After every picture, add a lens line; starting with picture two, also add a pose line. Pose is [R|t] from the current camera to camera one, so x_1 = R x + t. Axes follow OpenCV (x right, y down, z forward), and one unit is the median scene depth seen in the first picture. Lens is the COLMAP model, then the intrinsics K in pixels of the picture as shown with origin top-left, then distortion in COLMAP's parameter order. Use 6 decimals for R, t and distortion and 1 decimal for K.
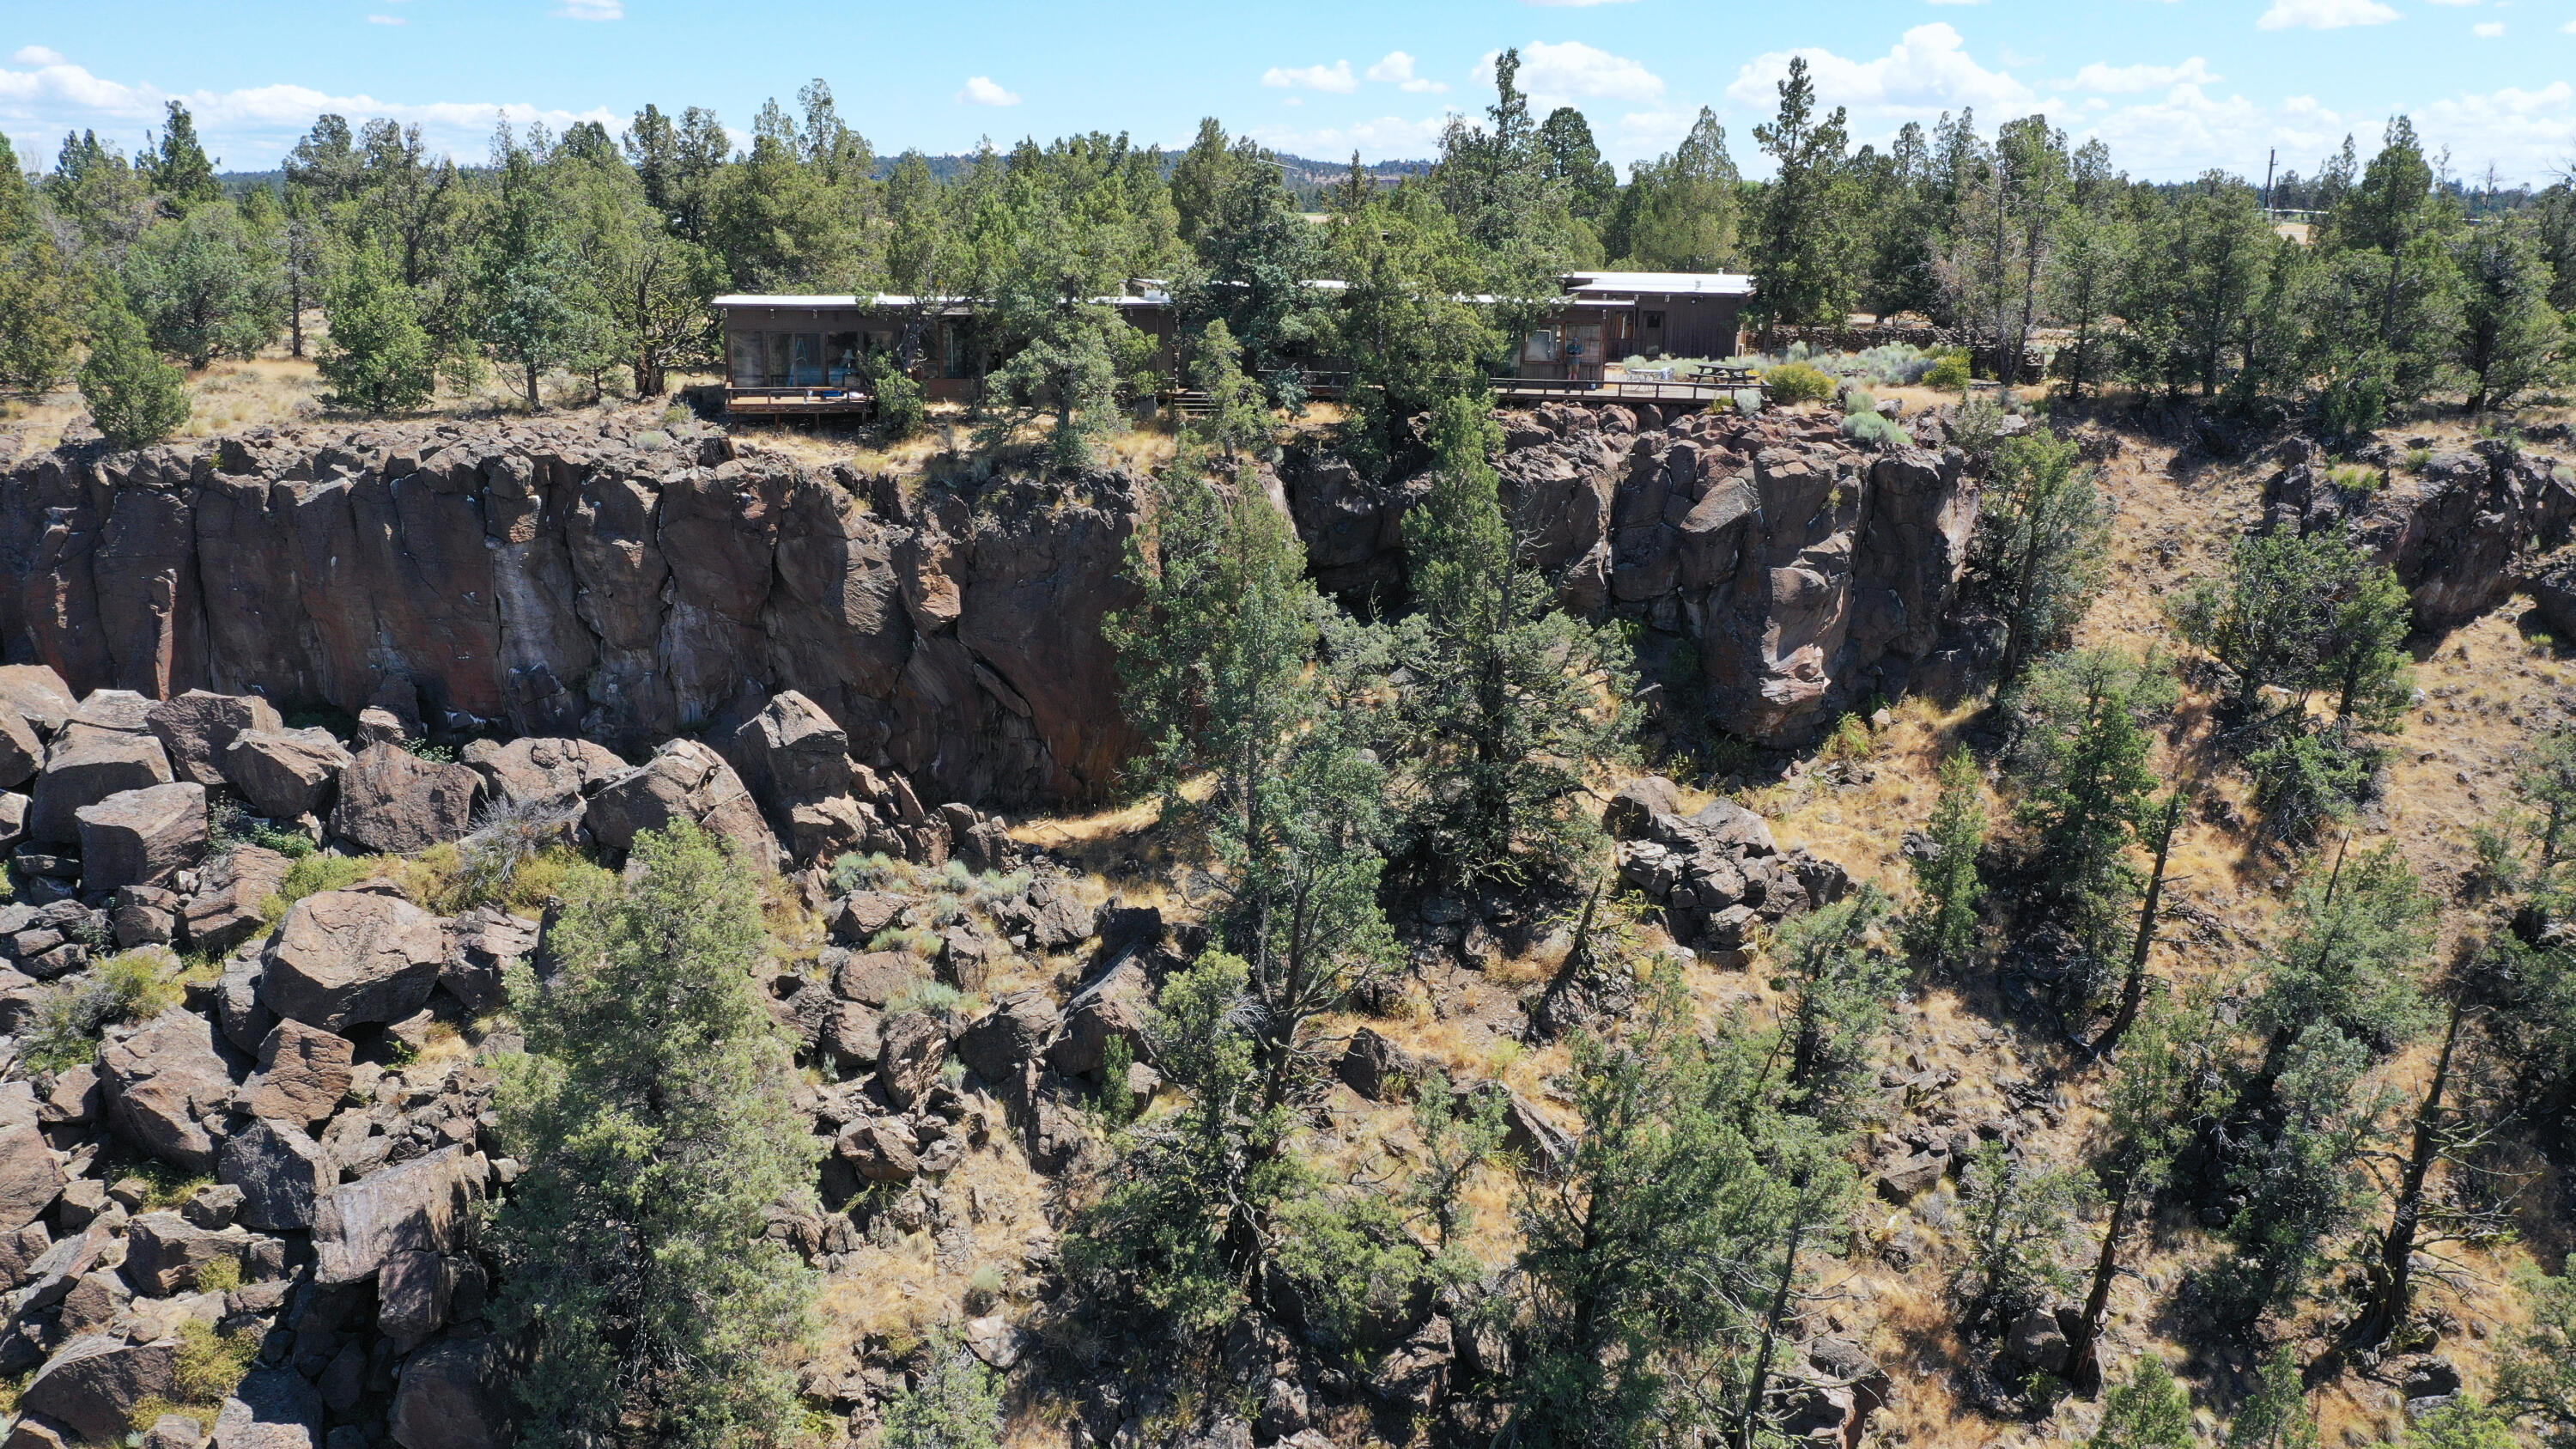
lens RADIAL K [[2015.9, 0, 1293.5], [0, 2015.9, 717.2], [0, 0, 1]] dist [-0.001230, -0.002241]
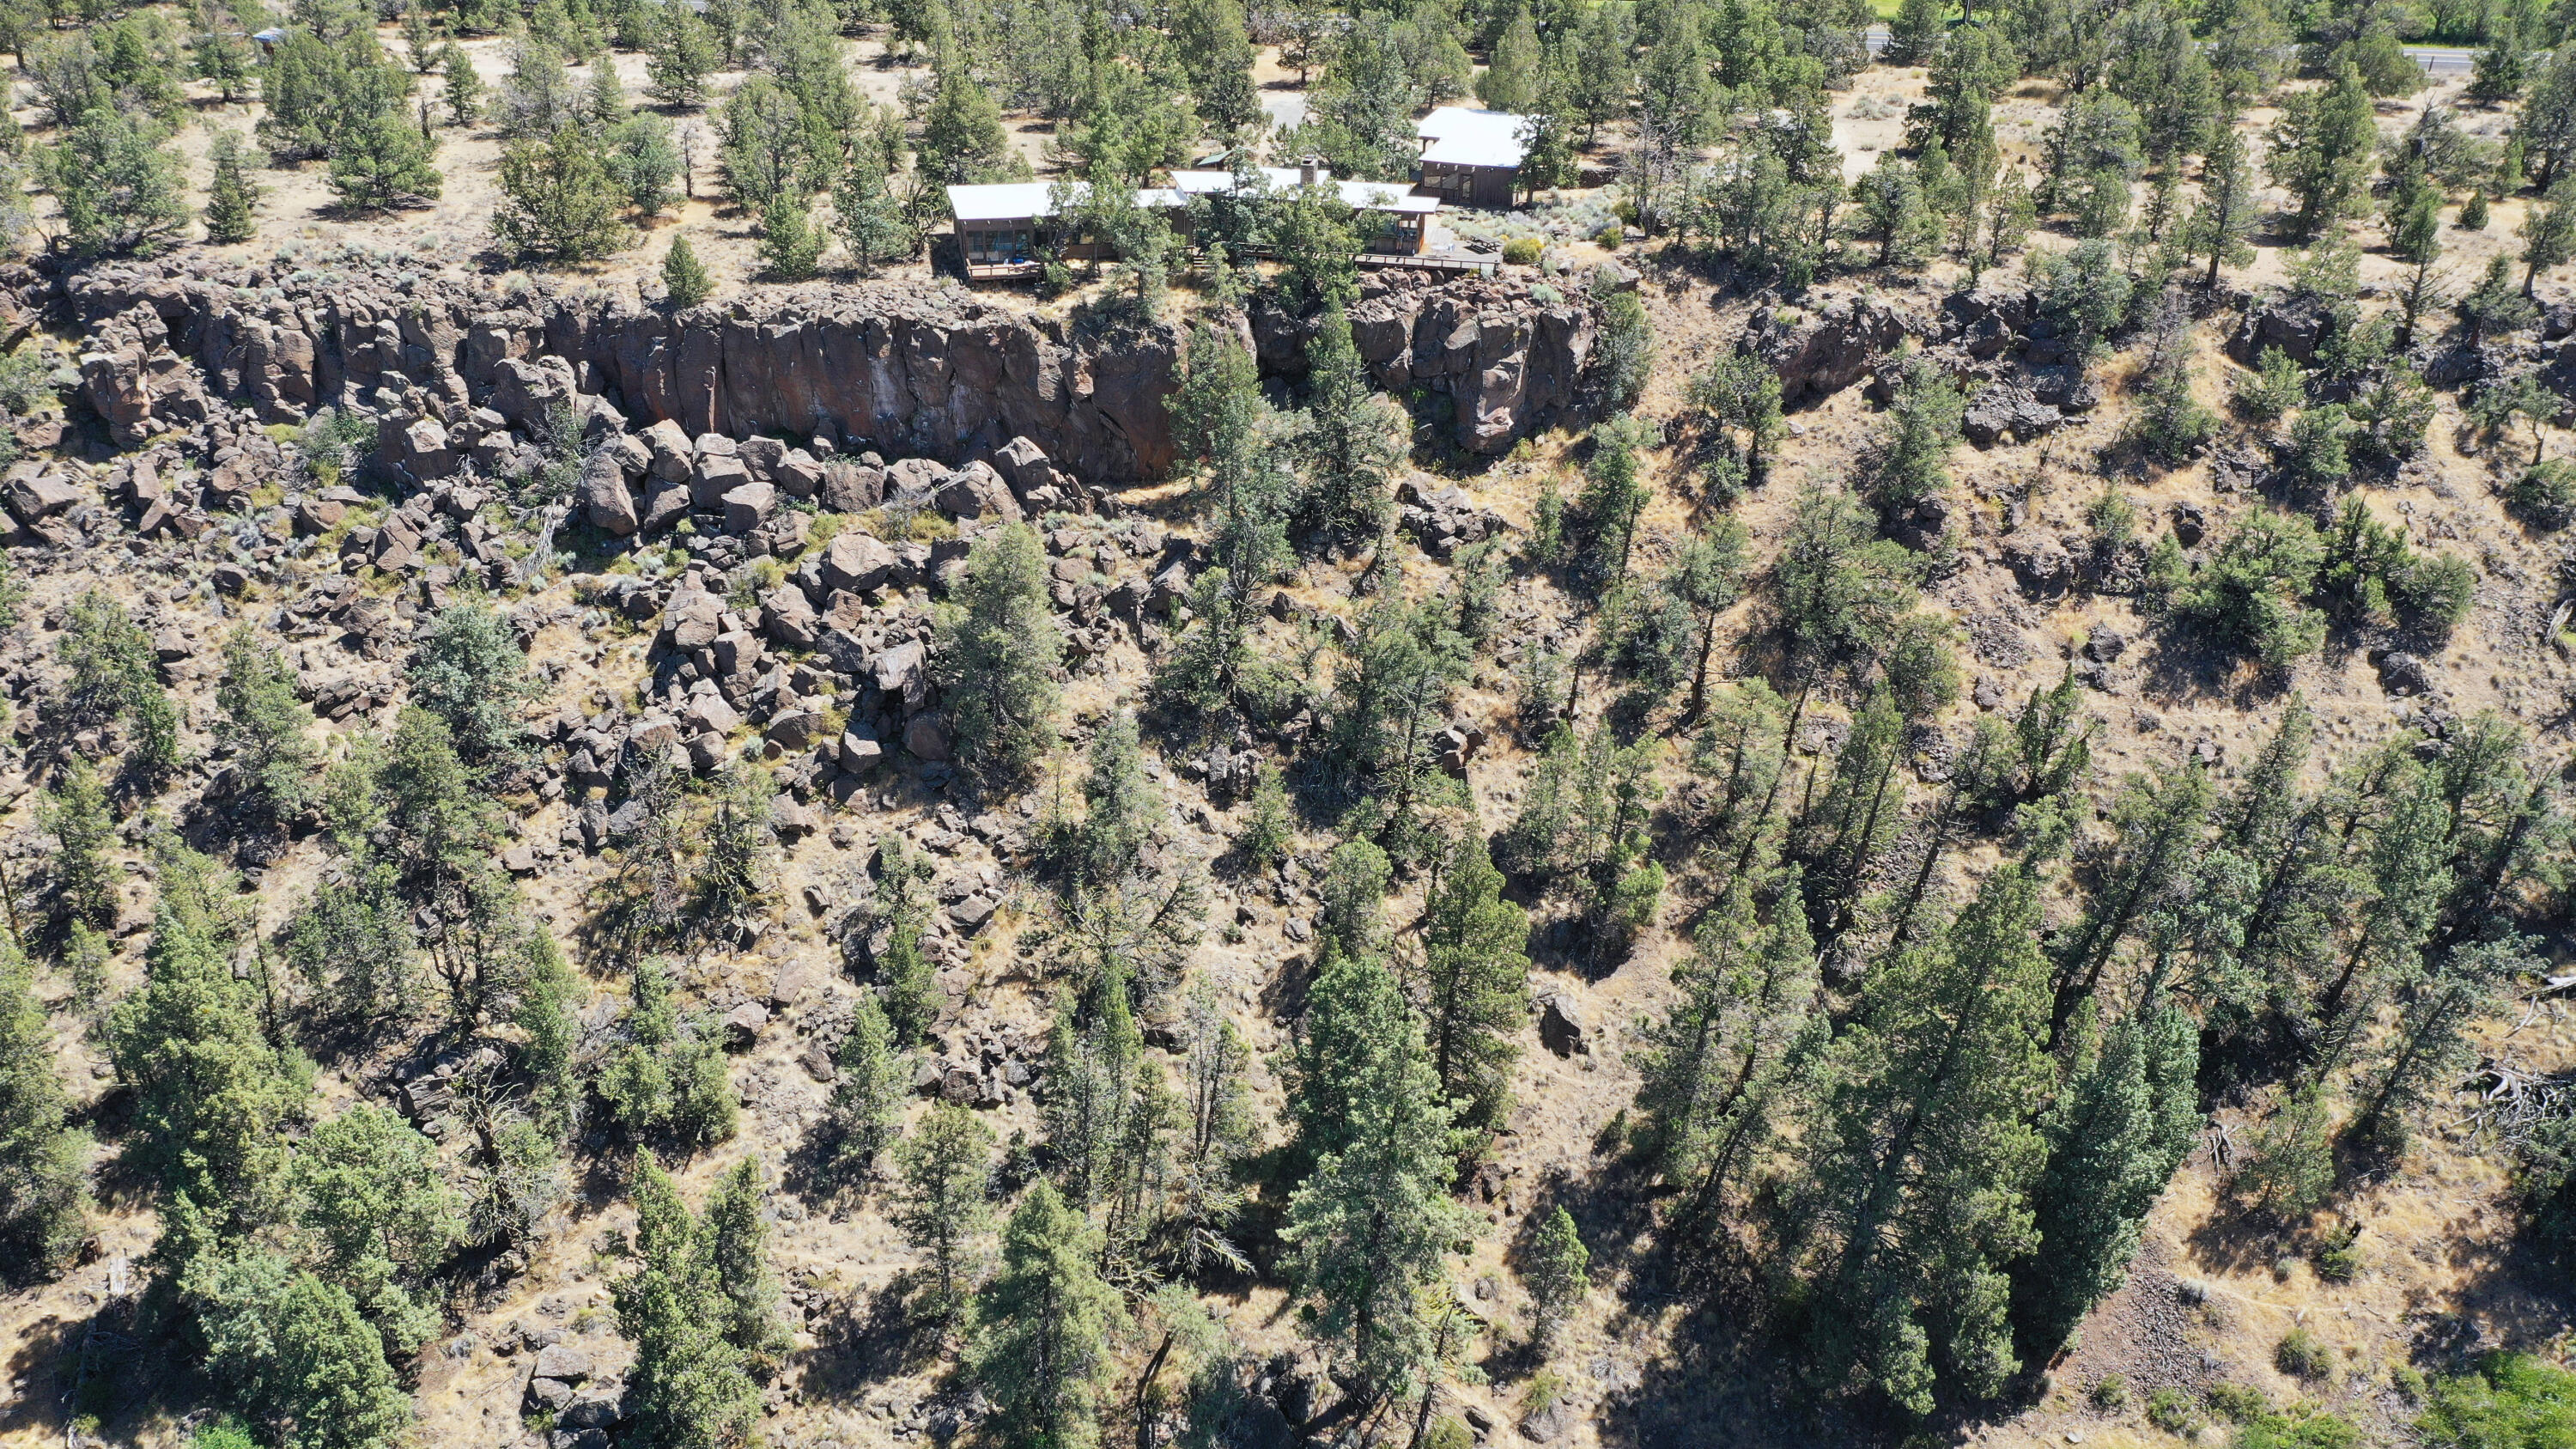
lens RADIAL K [[2015.9, 0, 1285.5], [0, 2015.9, 723.7], [0, 0, 1]] dist [-0.001230, -0.002241]
pose [[0.999969, 0.006979, -0.003748, 0.047983], [-0.005832, 0.968767, 0.247904, -0.255794], [0.005361, -0.247874, 0.968777, -1.197294]]
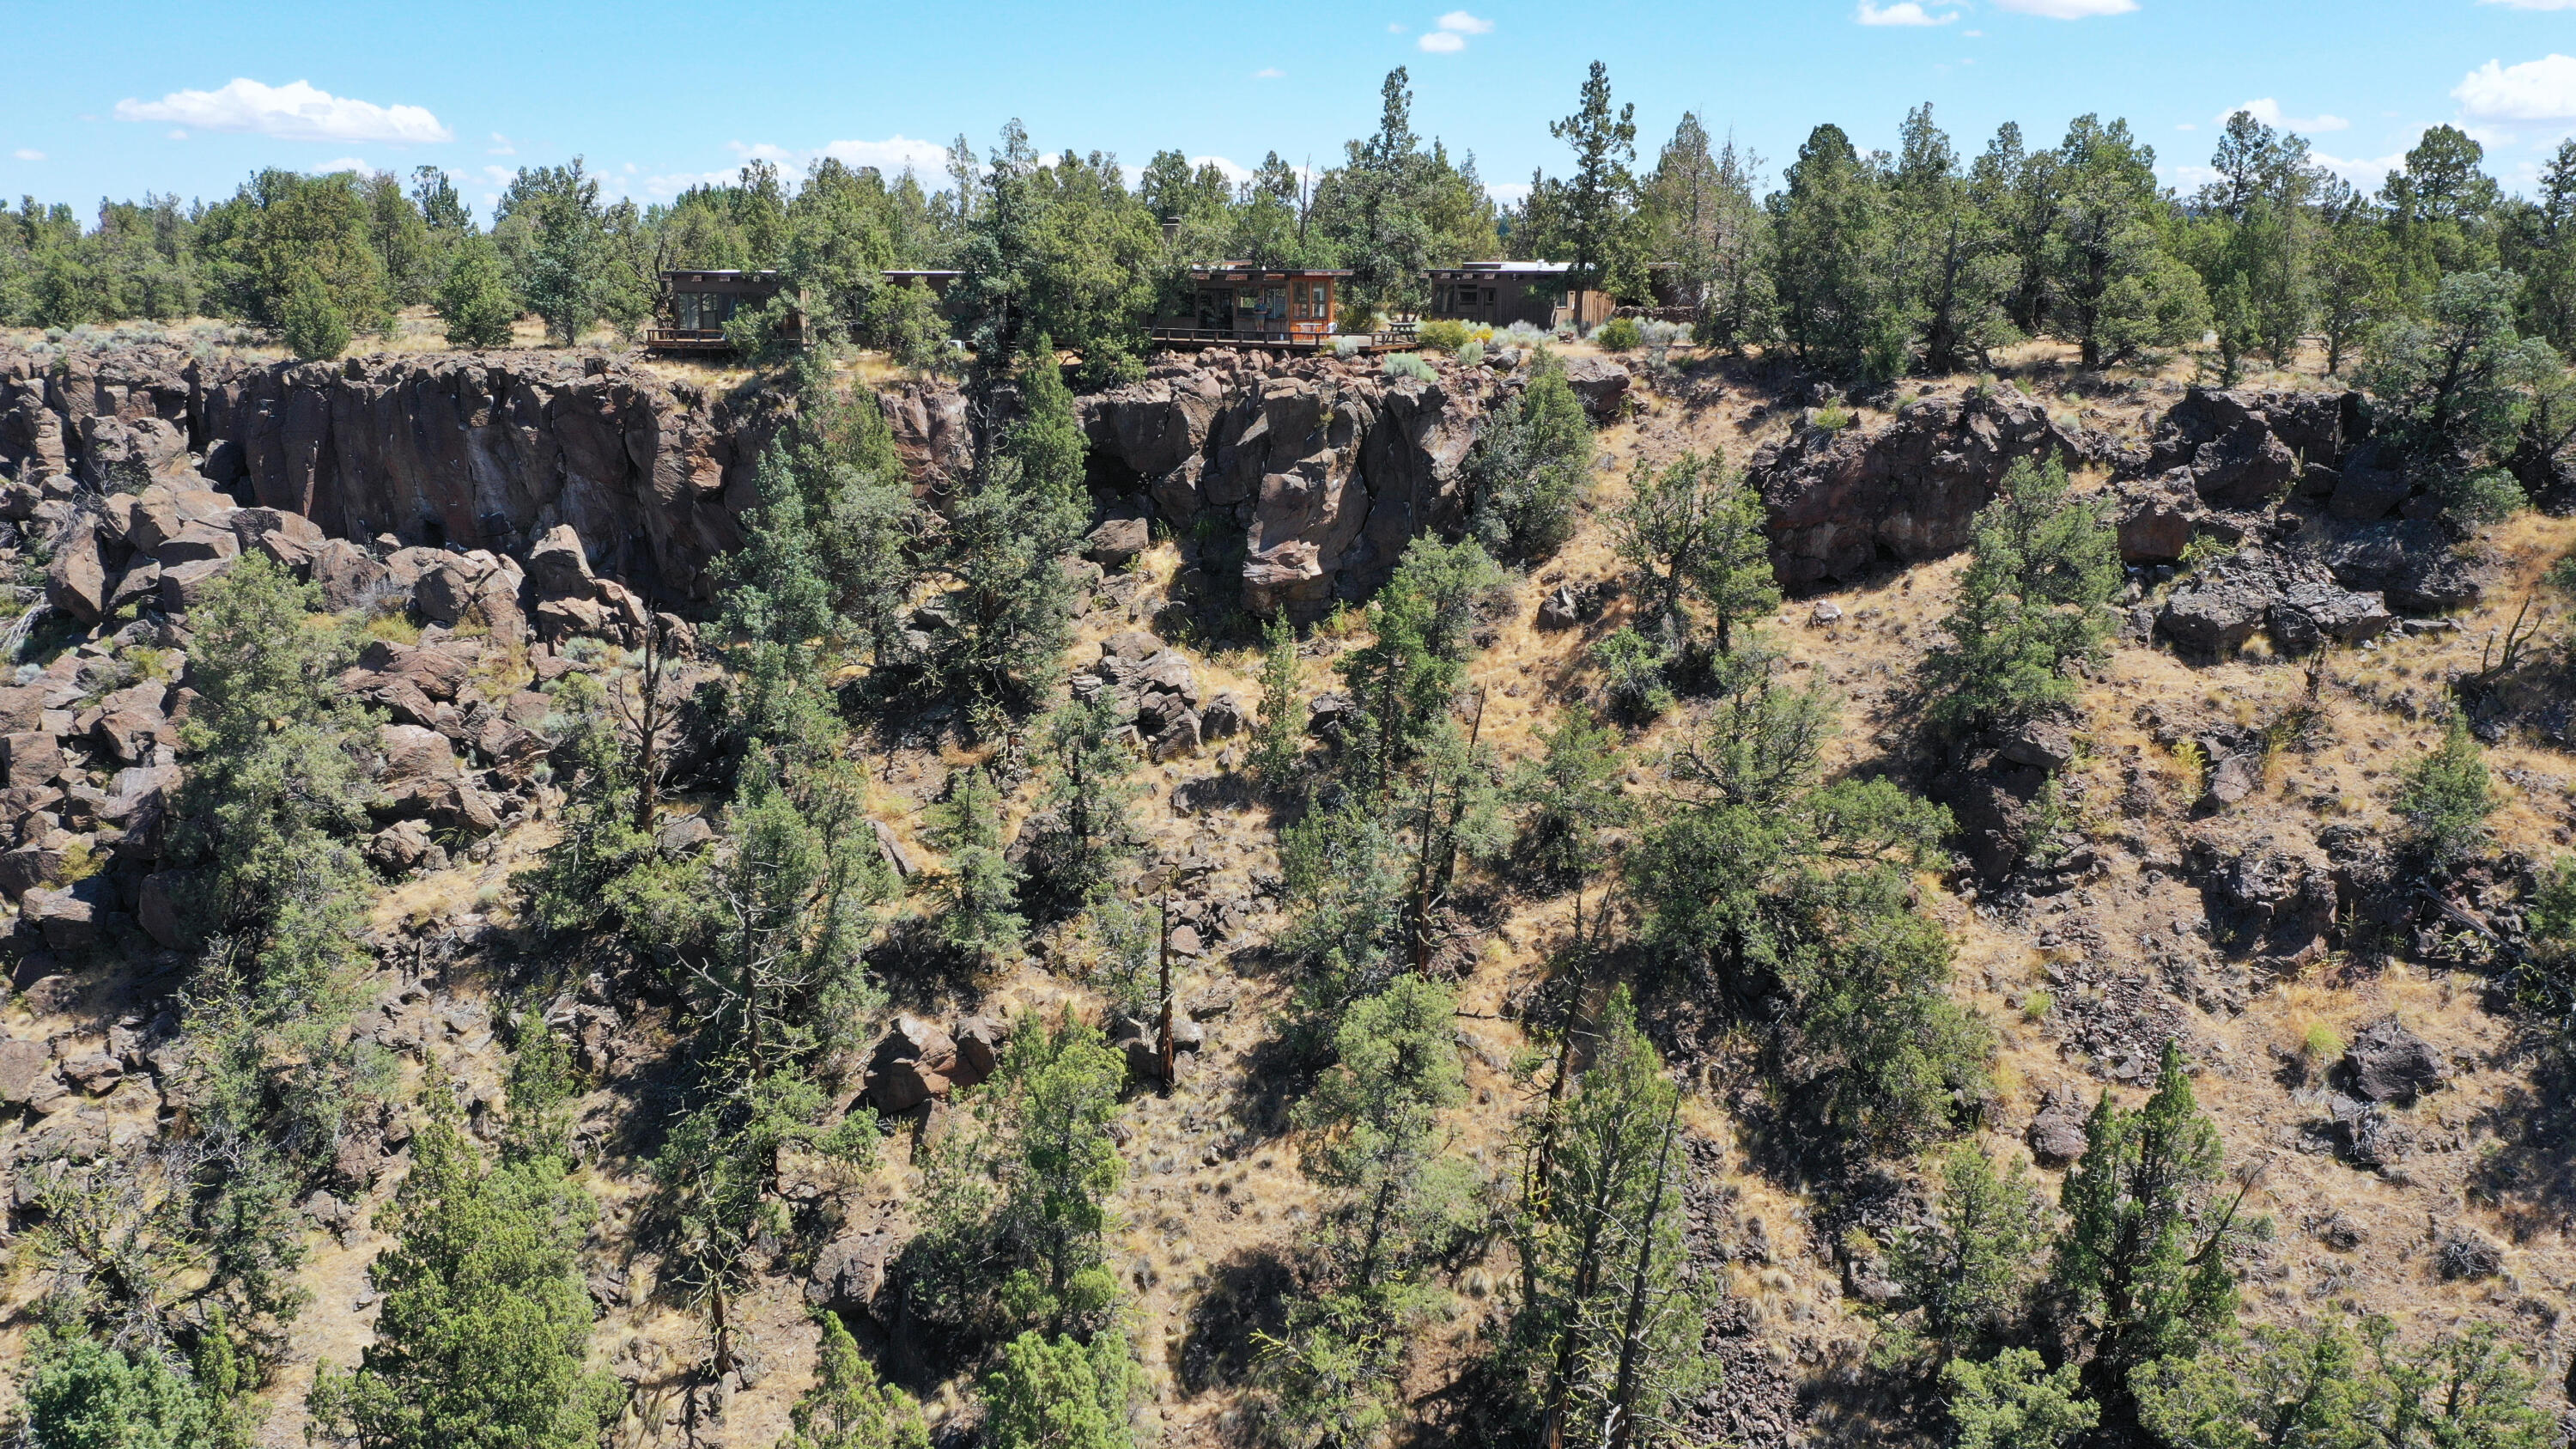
lens RADIAL K [[2015.9, 0, 1288.4], [0, 2015.9, 726.5], [0, 0, 1]] dist [-0.001230, -0.002241]
pose [[0.914538, 0.081893, -0.396123, 0.813334], [-0.091121, 0.995830, -0.004500, 0.090271], [0.394103, 0.040211, 0.918186, -0.121830]]
